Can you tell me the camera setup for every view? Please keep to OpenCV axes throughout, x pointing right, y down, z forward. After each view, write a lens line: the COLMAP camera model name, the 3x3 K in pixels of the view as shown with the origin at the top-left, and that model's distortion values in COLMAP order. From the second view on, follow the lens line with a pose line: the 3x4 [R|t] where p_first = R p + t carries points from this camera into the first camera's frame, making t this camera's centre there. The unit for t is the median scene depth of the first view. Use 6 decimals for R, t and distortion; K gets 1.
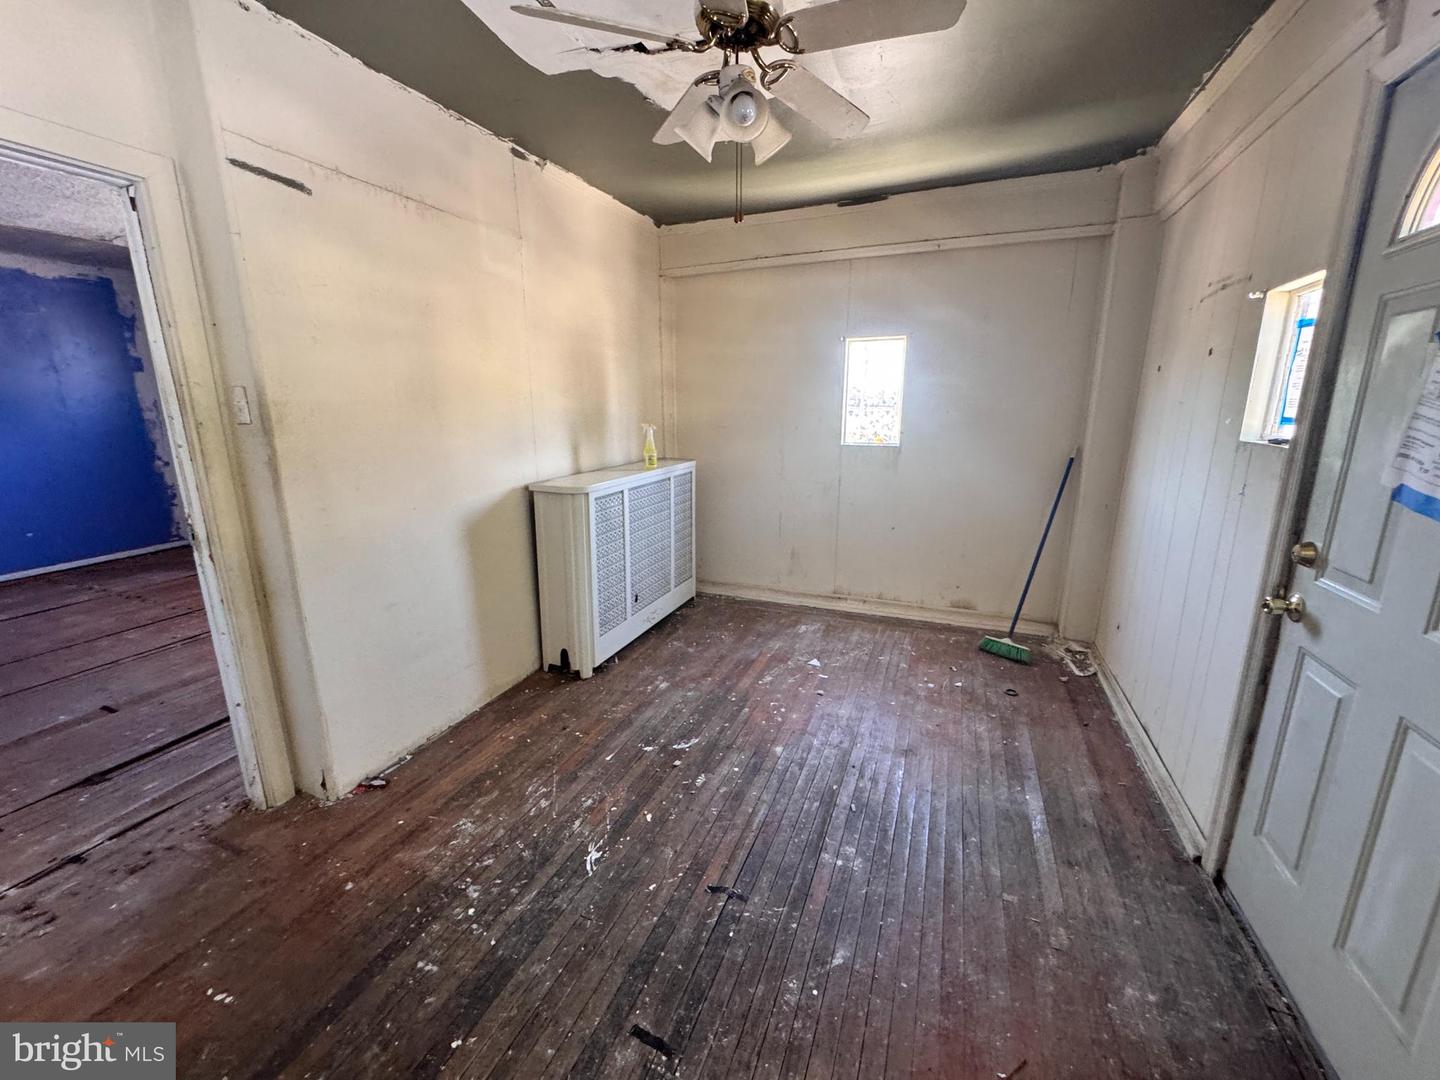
lens RADIAL K [[576.0, 0, 715.9], [0, 576.0, 537.6], [0, 0, 1]] dist [-0.003117, 0.000098]
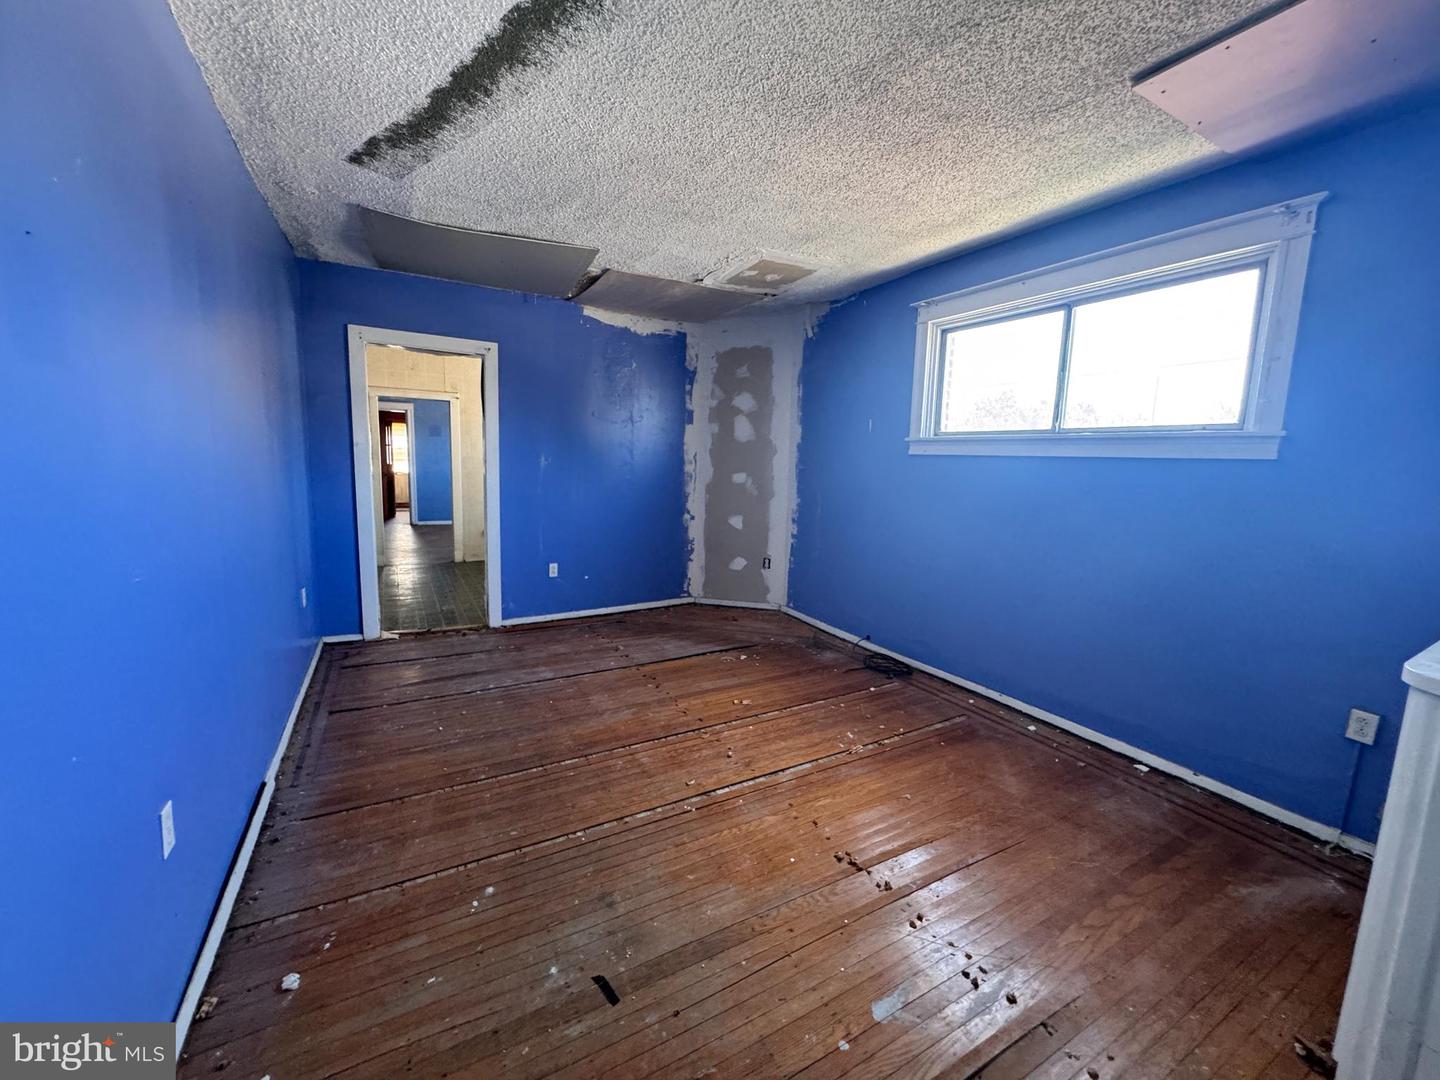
lens RADIAL K [[576.0, 0, 715.9], [0, 576.0, 537.6], [0, 0, 1]] dist [-0.003117, 0.000098]
pose [[0.779536, 0.110083, -0.616608, -0.619775], [-0.173748, 0.983806, -0.044018, -0.114349], [0.601777, 0.141448, 0.786038, 0.510079]]
